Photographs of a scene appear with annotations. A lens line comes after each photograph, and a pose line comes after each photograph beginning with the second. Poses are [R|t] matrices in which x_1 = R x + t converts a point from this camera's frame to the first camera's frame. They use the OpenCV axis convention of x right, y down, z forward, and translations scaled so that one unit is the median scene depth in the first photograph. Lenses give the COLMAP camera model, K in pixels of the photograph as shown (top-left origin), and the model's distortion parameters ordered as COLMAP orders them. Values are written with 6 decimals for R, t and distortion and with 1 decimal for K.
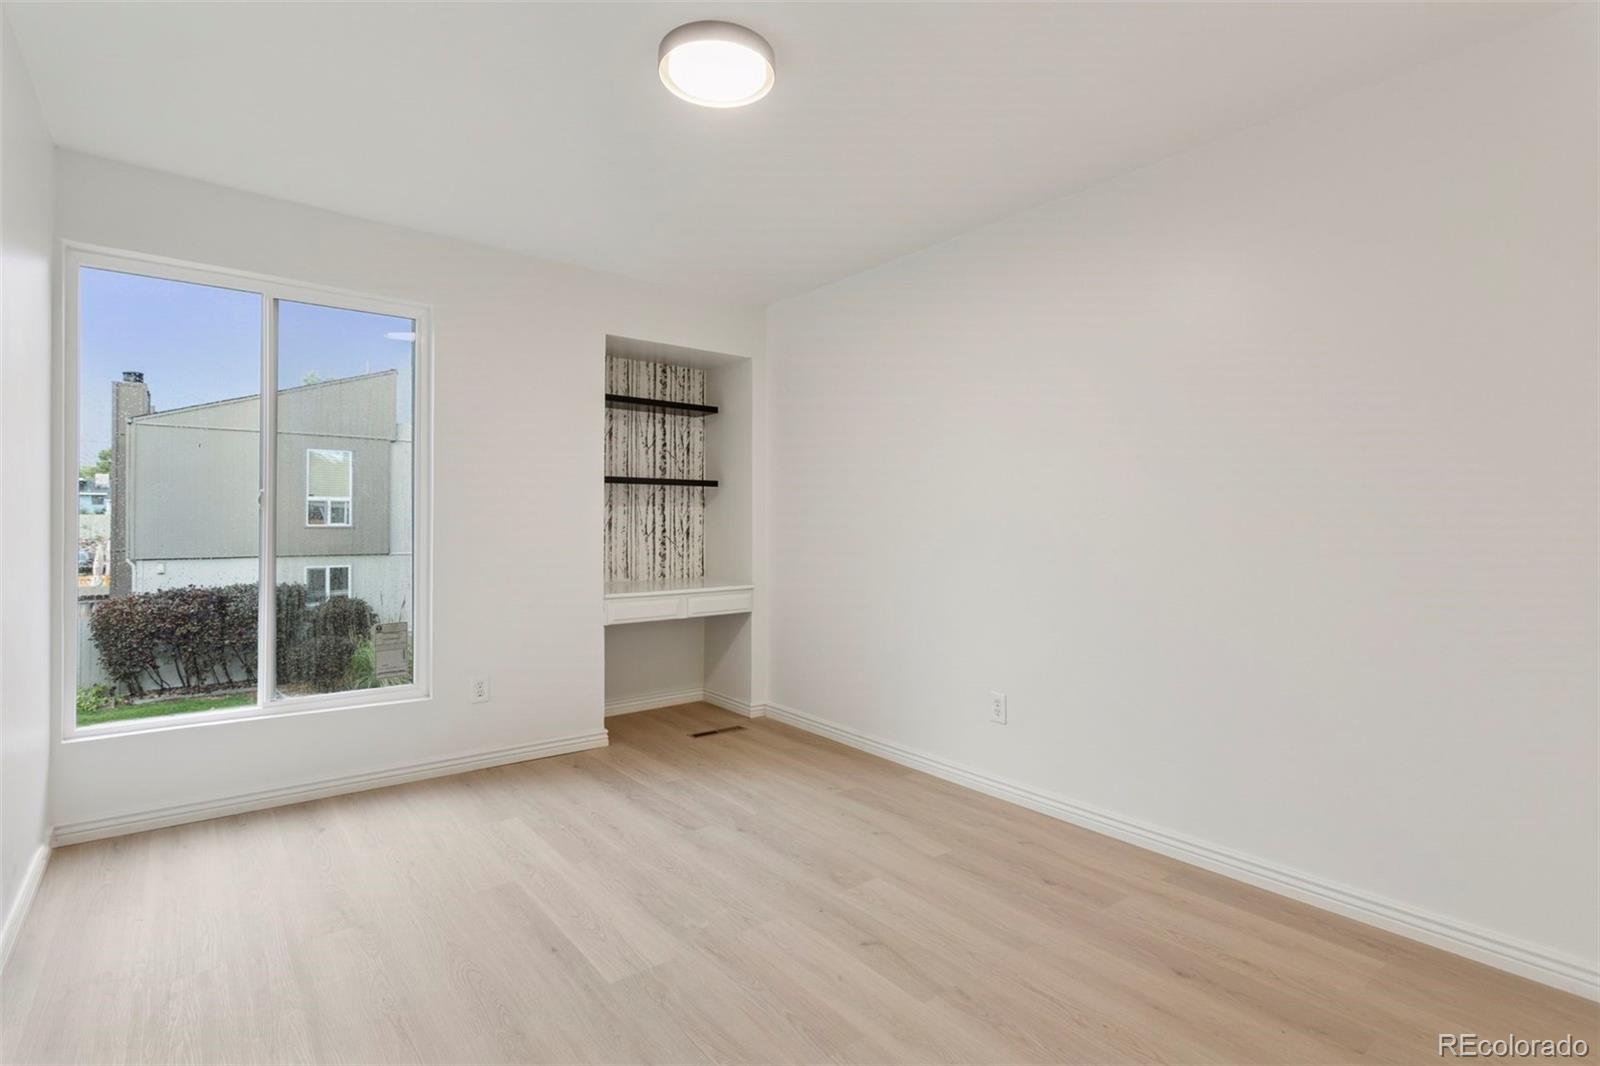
lens RADIAL K [[770.9, 0, 802.5], [0, 770.9, 529.4], [0, 0, 1]] dist [0.004443, 0.001265]
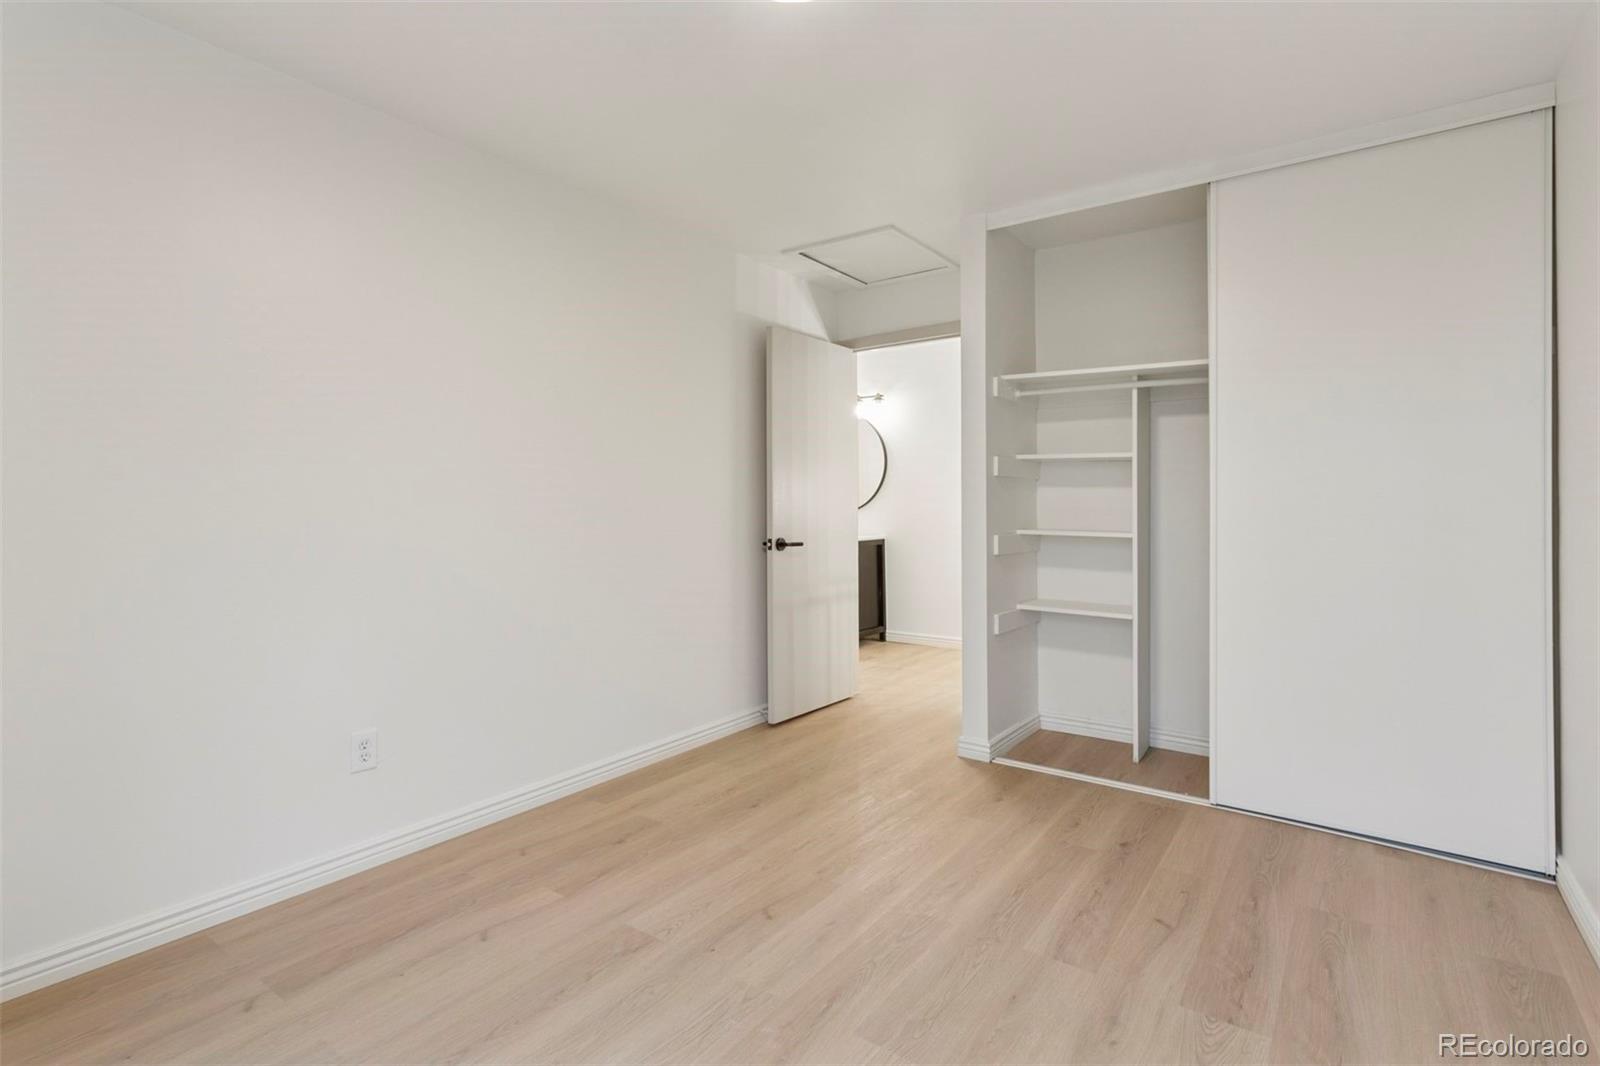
lens RADIAL K [[770.9, 0, 798.4], [0, 770.9, 521.0], [0, 0, 1]] dist [0.004443, 0.001265]
pose [[-0.262133, -0.020073, 0.964823, -0.729857], [0.012546, 0.999628, 0.024205, -0.006836], [-0.964950, 0.018449, -0.261784, 0.990320]]
